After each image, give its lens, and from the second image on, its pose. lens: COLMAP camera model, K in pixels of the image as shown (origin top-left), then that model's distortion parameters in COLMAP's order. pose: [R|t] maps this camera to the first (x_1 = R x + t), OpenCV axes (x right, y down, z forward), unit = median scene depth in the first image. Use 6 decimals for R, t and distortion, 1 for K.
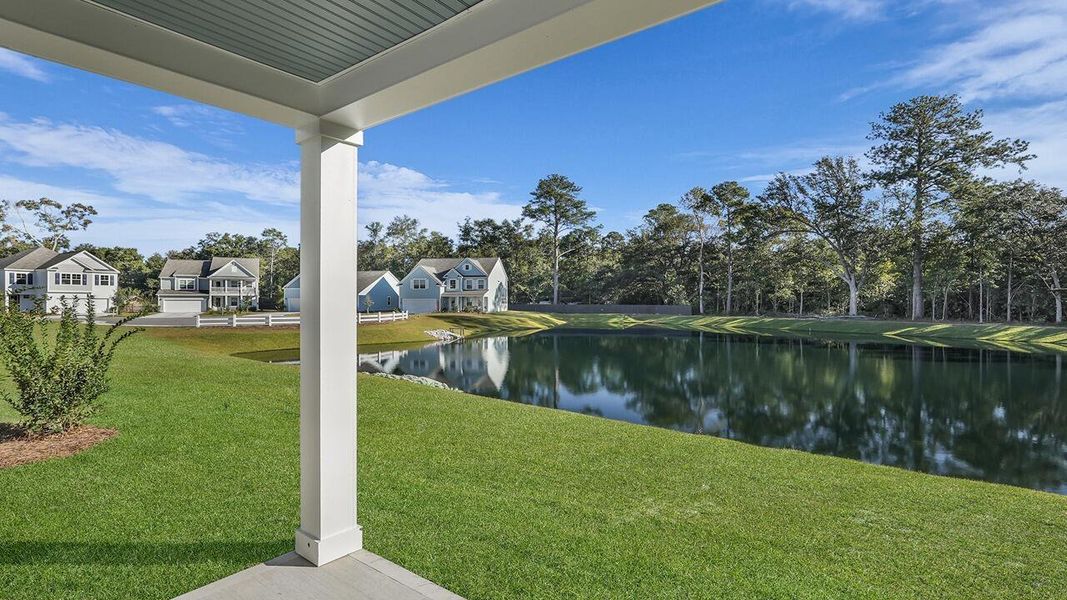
lens RADIAL K [[494.9, 0, 533.5], [0, 494.9, 300.0], [0, 0, 1]] dist [-0.001736, -0.000047]
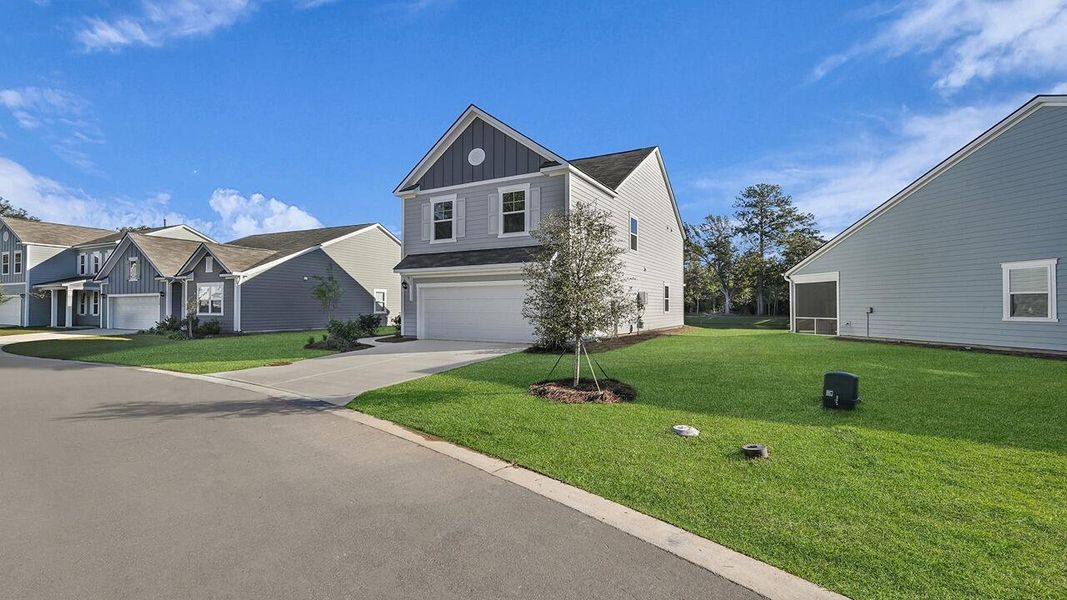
lens RADIAL K [[473.8, 0, 533.5], [0, 473.8, 300.0], [0, 0, 1]] dist [-0.003472, -0.000274]
pose [[0.990211, -0.003522, 0.139532, -0.216098], [0.005686, 0.999870, -0.015109, 0.007081], [-0.139461, 0.015754, 0.990102, -0.487363]]
